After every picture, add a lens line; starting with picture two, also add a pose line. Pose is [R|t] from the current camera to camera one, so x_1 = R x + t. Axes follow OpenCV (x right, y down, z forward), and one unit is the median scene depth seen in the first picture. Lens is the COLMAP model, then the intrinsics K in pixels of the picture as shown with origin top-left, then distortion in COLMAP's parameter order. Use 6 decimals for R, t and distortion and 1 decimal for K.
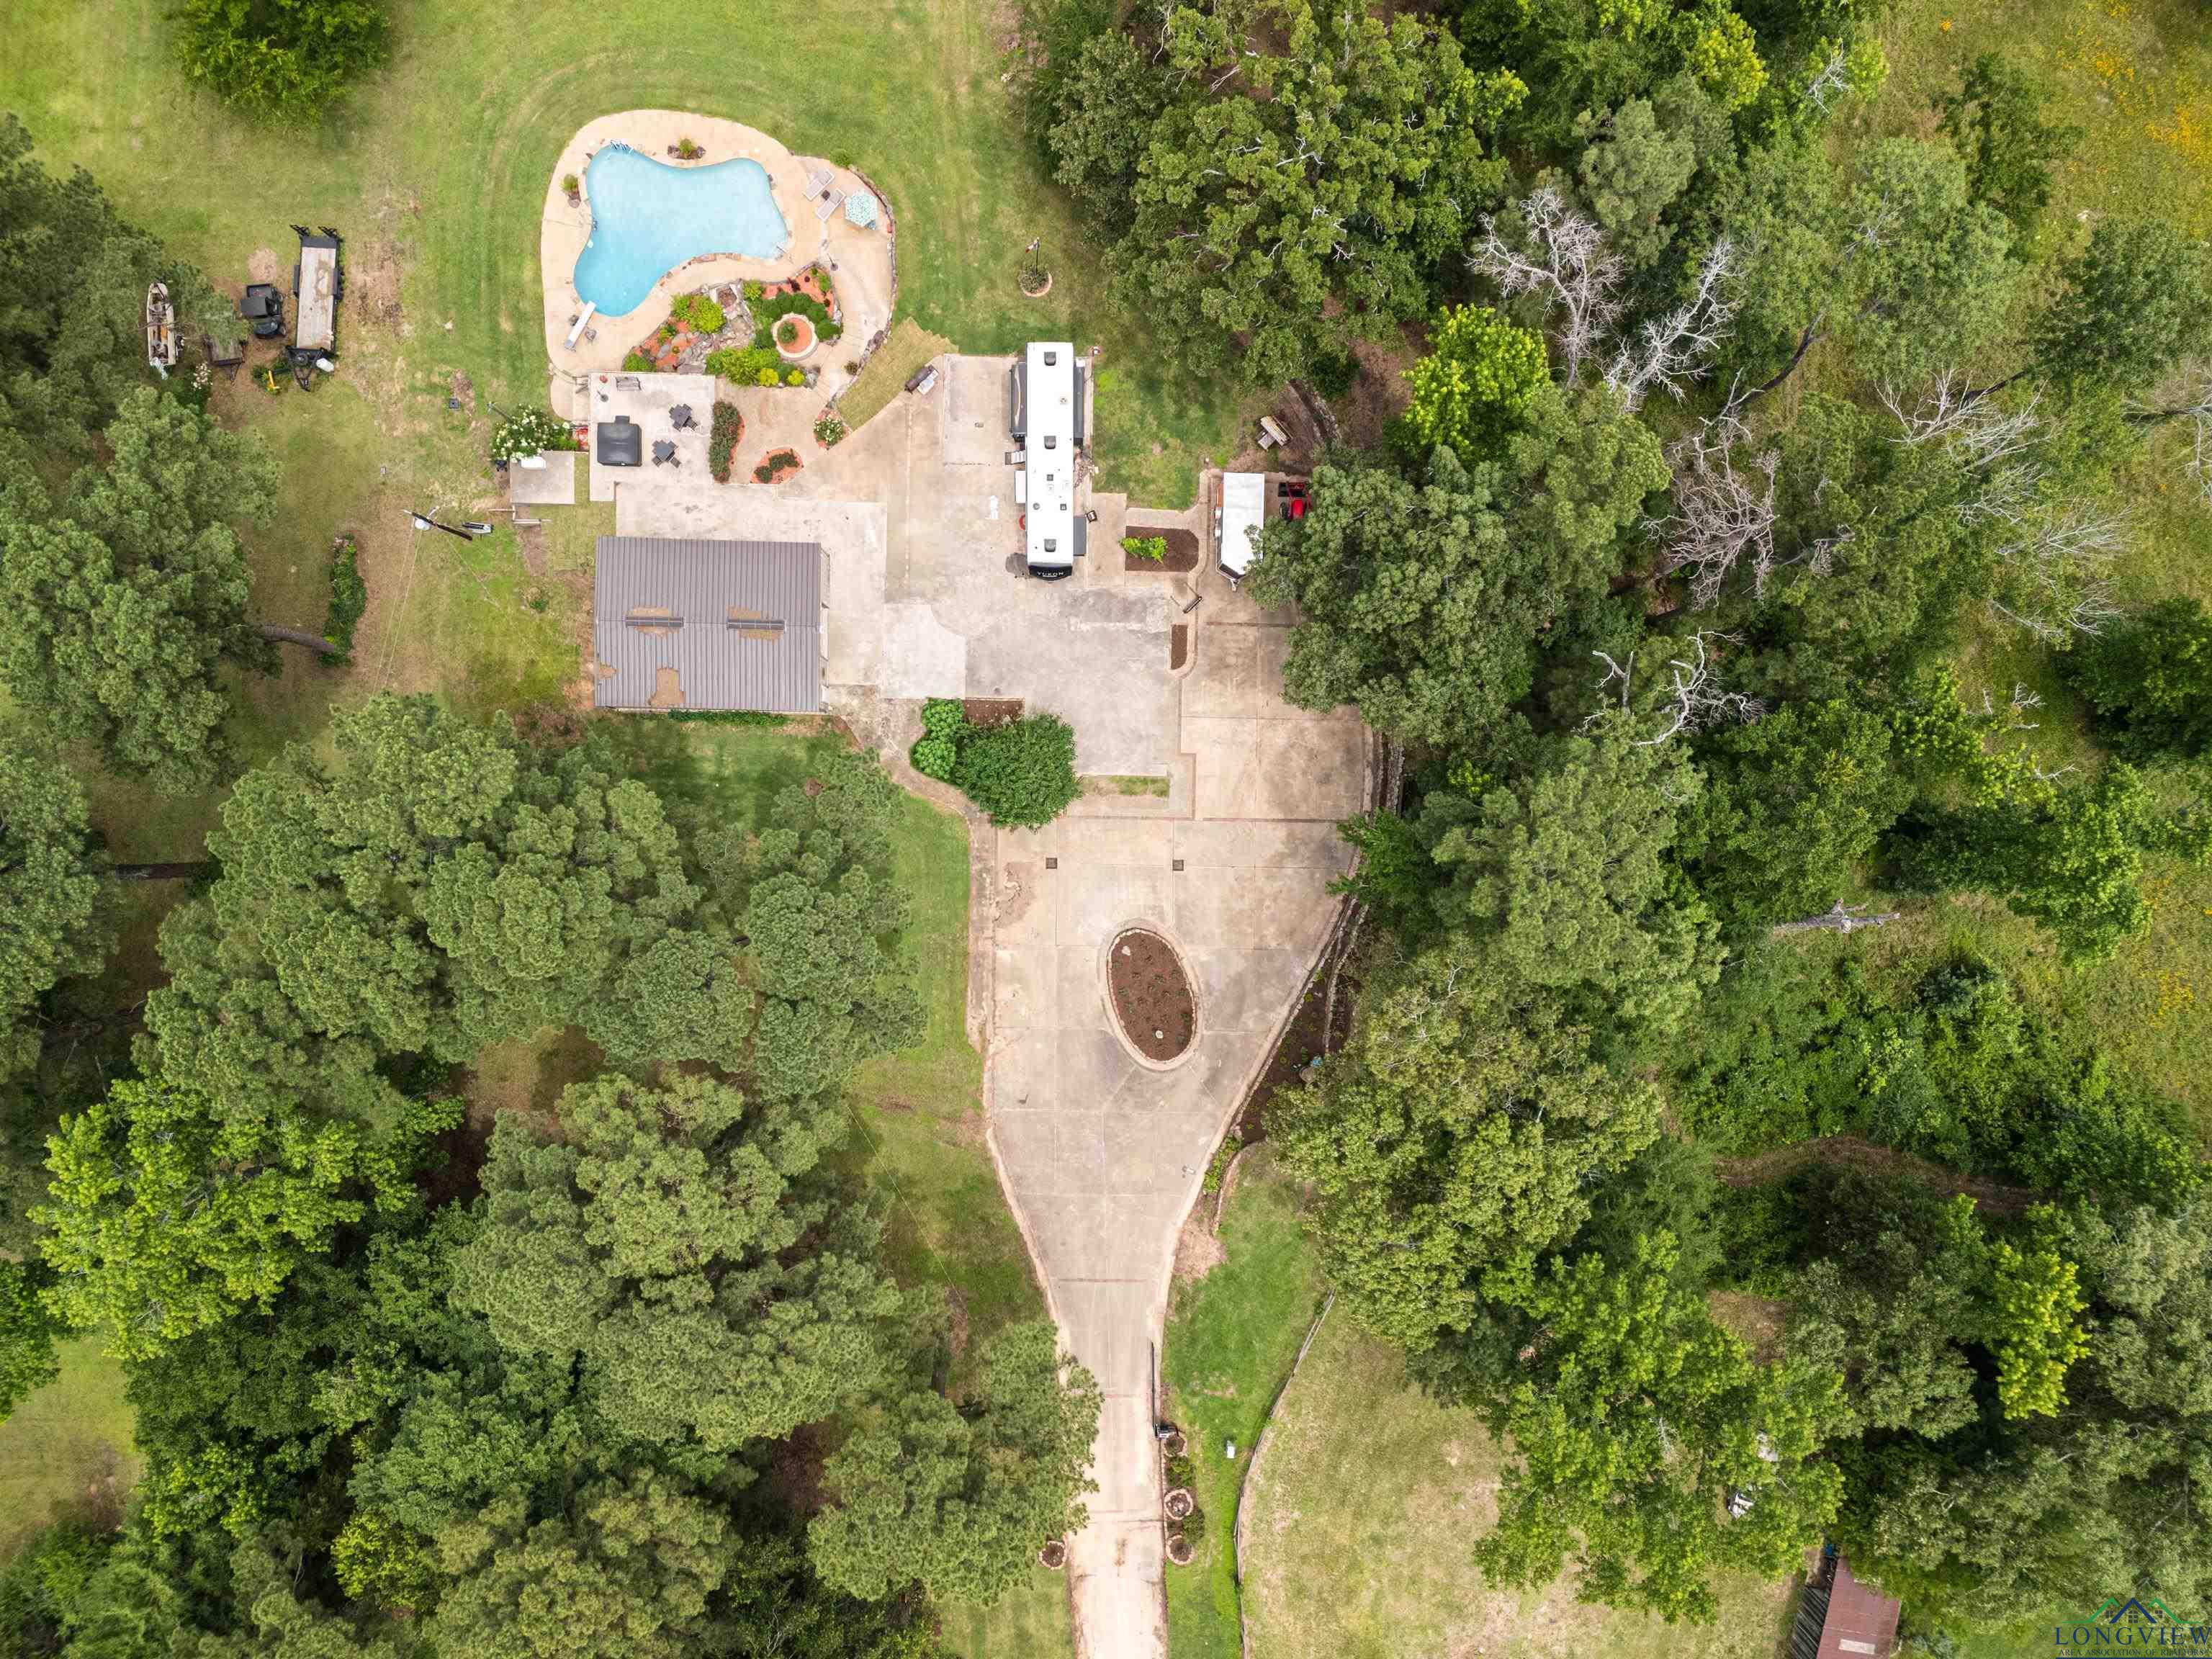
lens RADIAL K [[1551.1, 0, 1109.0], [0, 1551.1, 864.7], [0, 0, 1]] dist [0.004359, -0.003409]
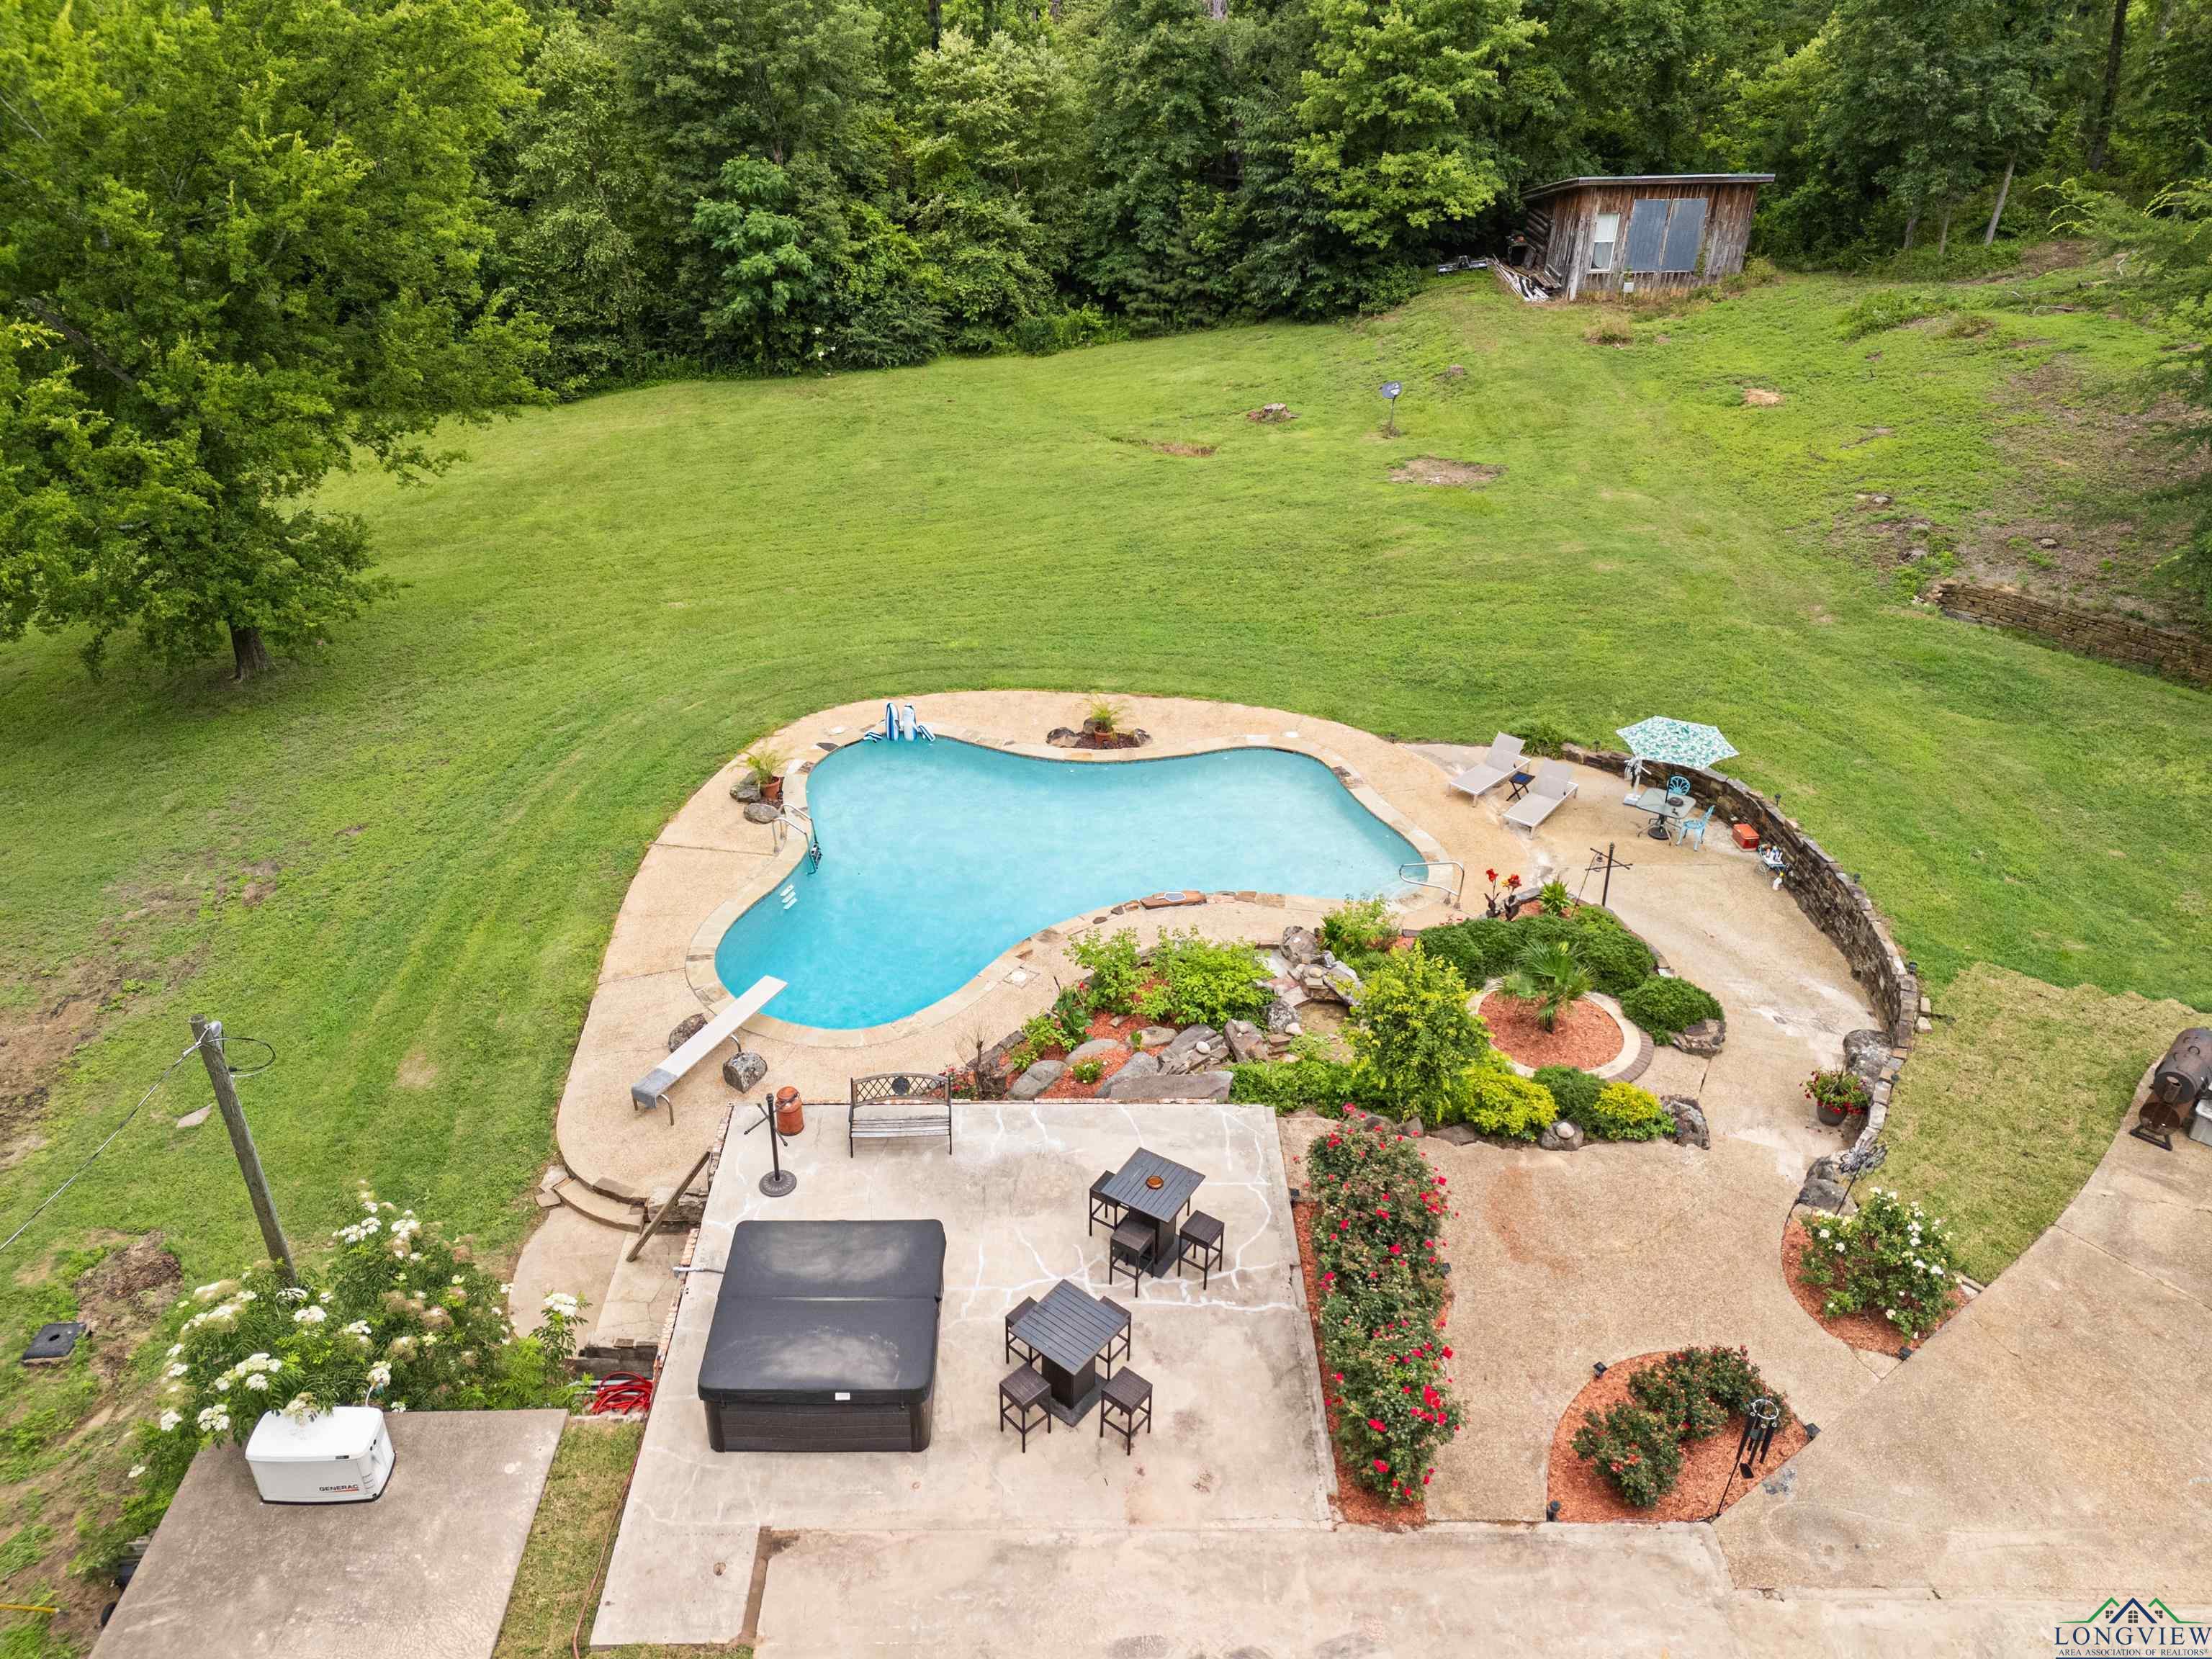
lens RADIAL K [[1618.5, 0, 1100.3], [0, 1618.5, 824.7], [0, 0, 1]] dist [0.084676, -0.088064]
pose [[0.998969, -0.043716, 0.012219, -0.277298], [0.031957, 0.486151, -0.873290, -0.125554], [0.032236, 0.872781, 0.487047, 0.836833]]
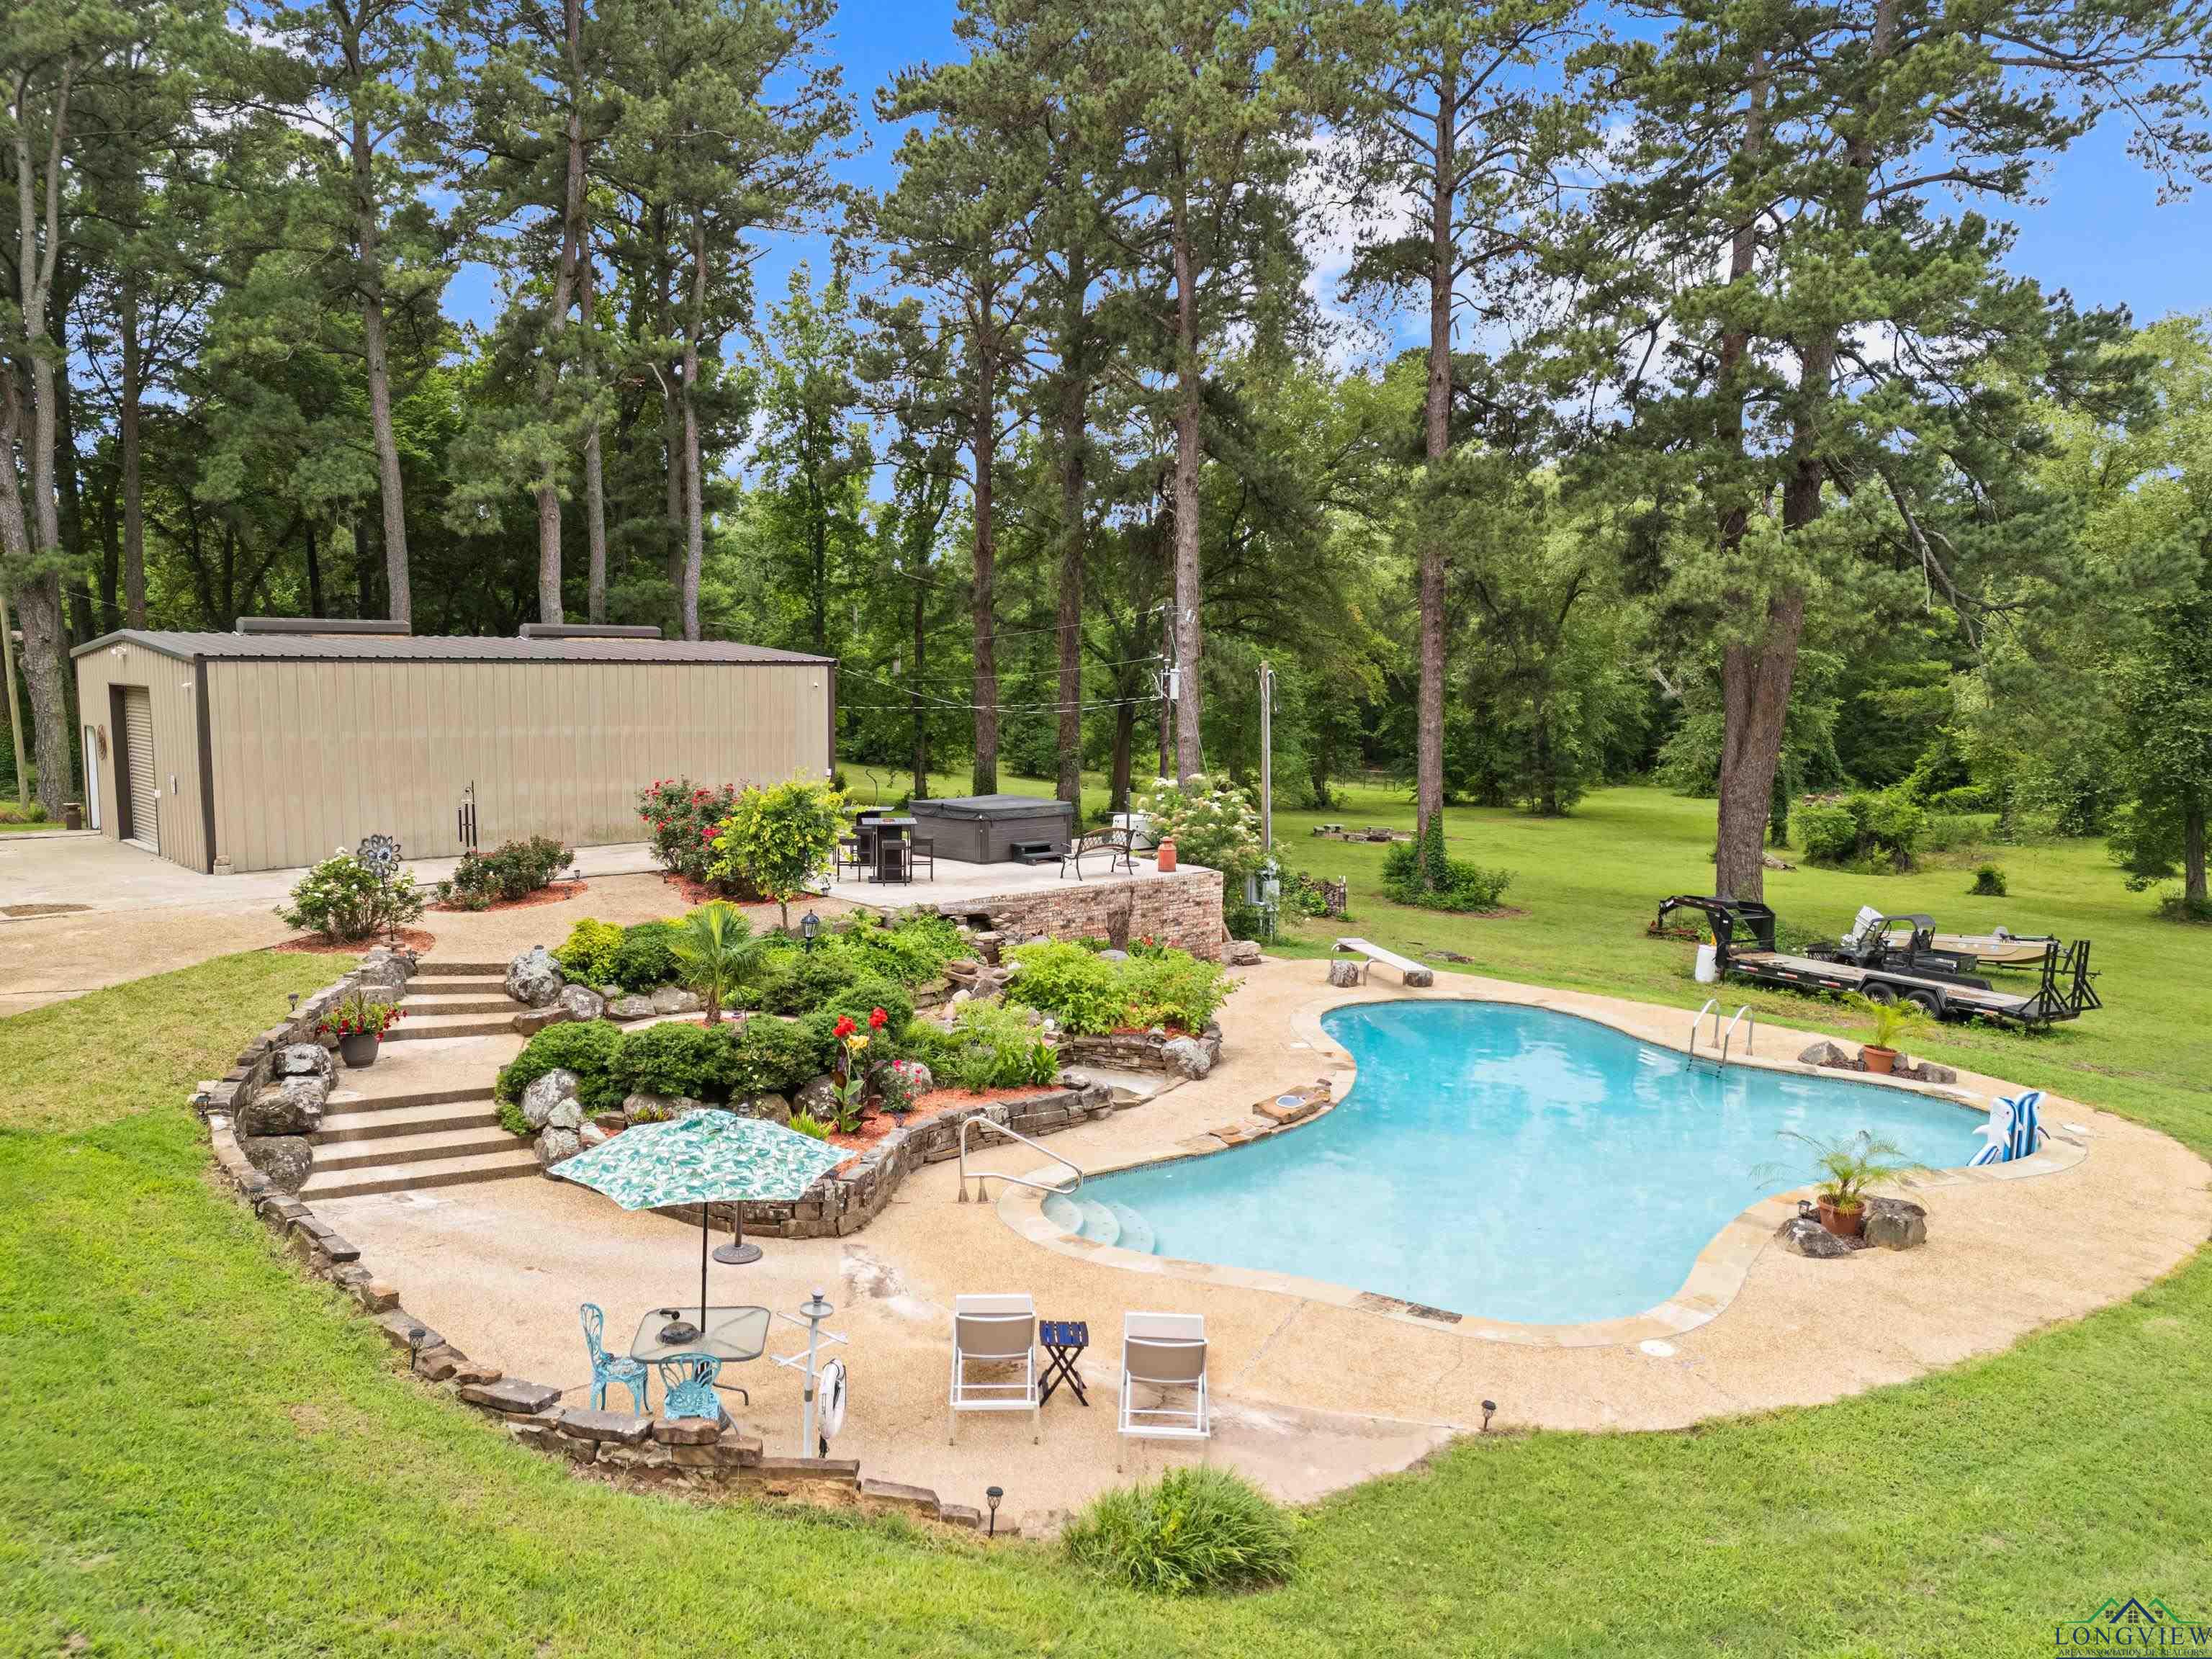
lens RADIAL K [[1618.5, 0, 1100.3], [0, 1618.5, 824.7], [0, 0, 1]] dist [0.084676, -0.088064]
pose [[-0.724265, 0.019057, -0.689258, -0.088757], [-0.685729, -0.124615, 0.717110, -0.528290], [-0.072226, 0.992022, 0.103322, 0.943430]]
